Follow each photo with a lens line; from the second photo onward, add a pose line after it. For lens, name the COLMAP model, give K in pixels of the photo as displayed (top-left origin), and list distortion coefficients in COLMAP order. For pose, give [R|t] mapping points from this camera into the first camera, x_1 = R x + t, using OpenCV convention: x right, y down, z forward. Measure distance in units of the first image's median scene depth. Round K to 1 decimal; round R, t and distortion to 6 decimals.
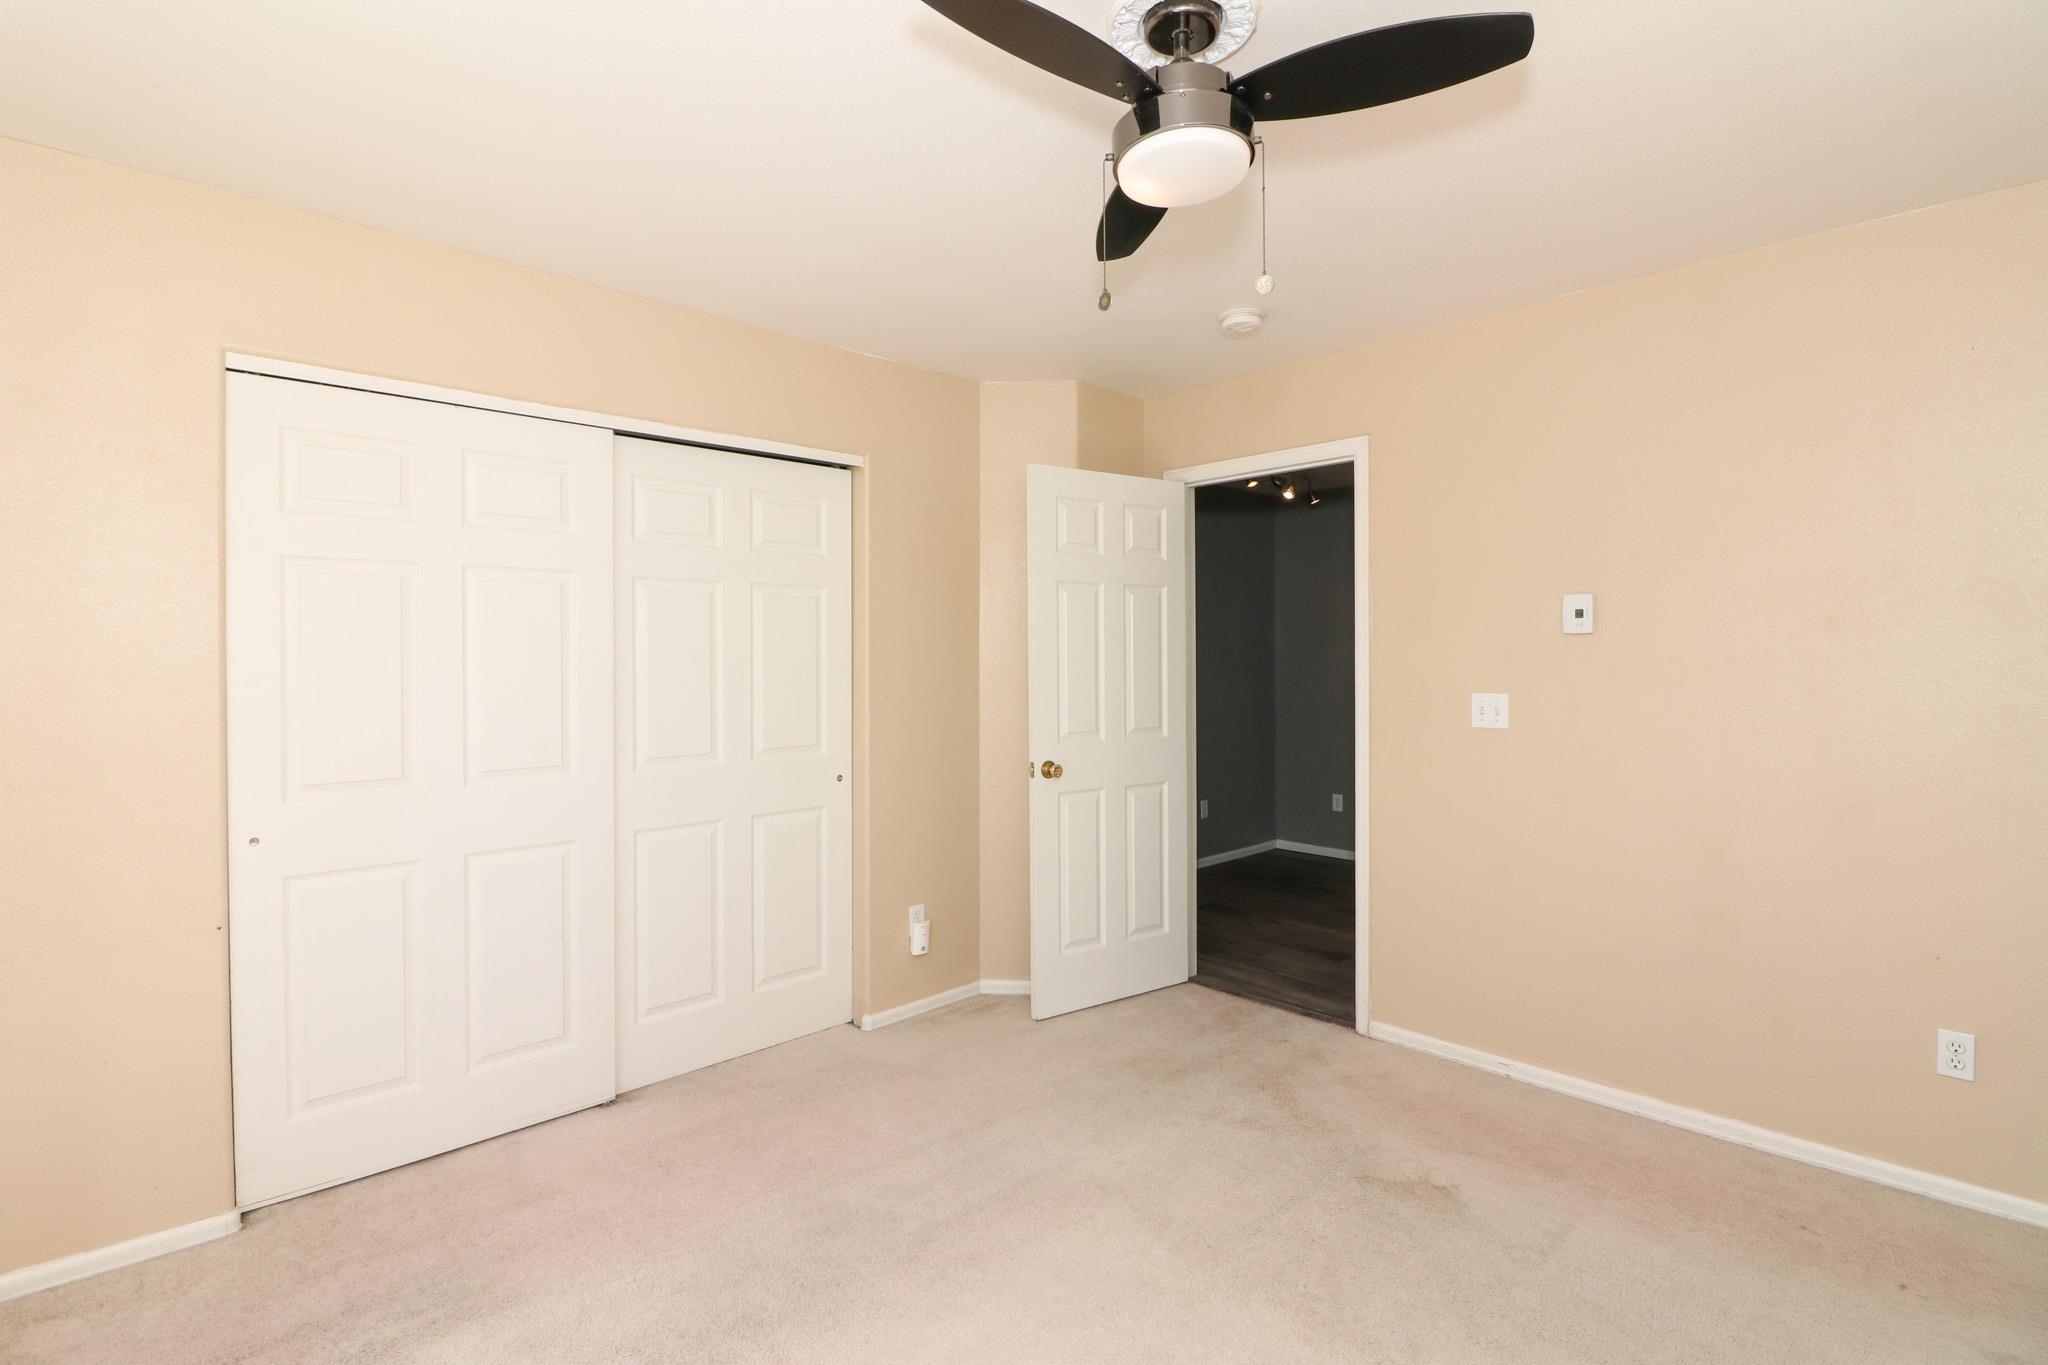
lens RADIAL K [[962.7, 0, 1012.2], [0, 962.7, 666.9], [0, 0, 1]] dist [-0.003263, -0.010648]
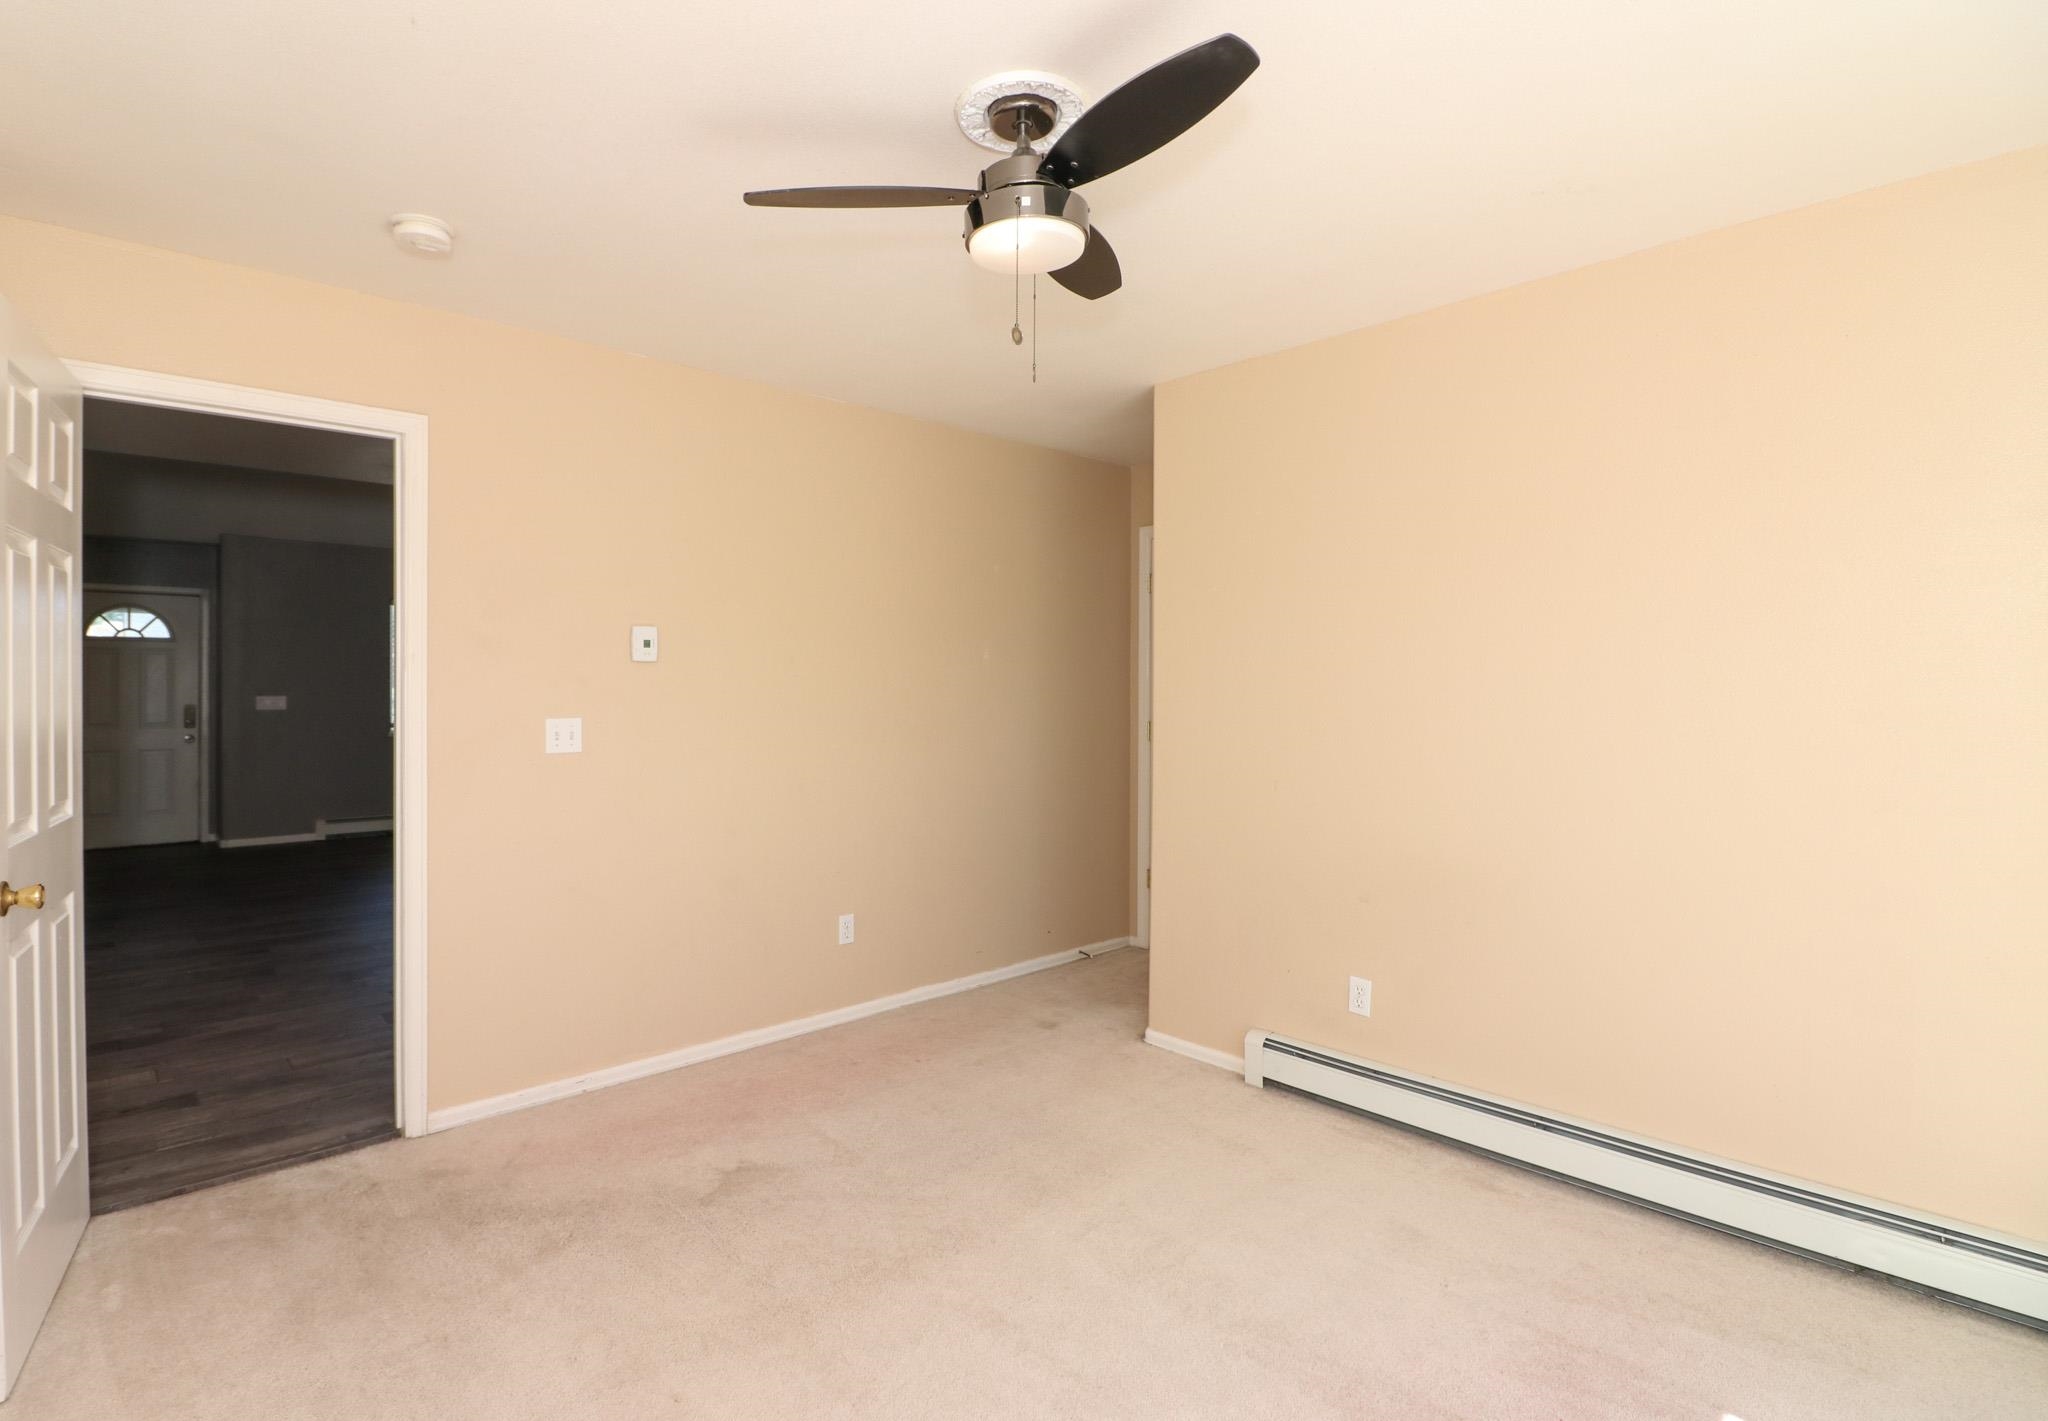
lens RADIAL K [[1045.5, 0, 928.5], [0, 1045.5, 680.7], [0, 0, 1]] dist [-0.014403, -0.000692]
pose [[0.027921, 0.007330, 0.999583, -0.572776], [0.005340, 0.999958, -0.007482, -0.001285], [-0.999596, 0.005546, 0.027881, 0.584569]]
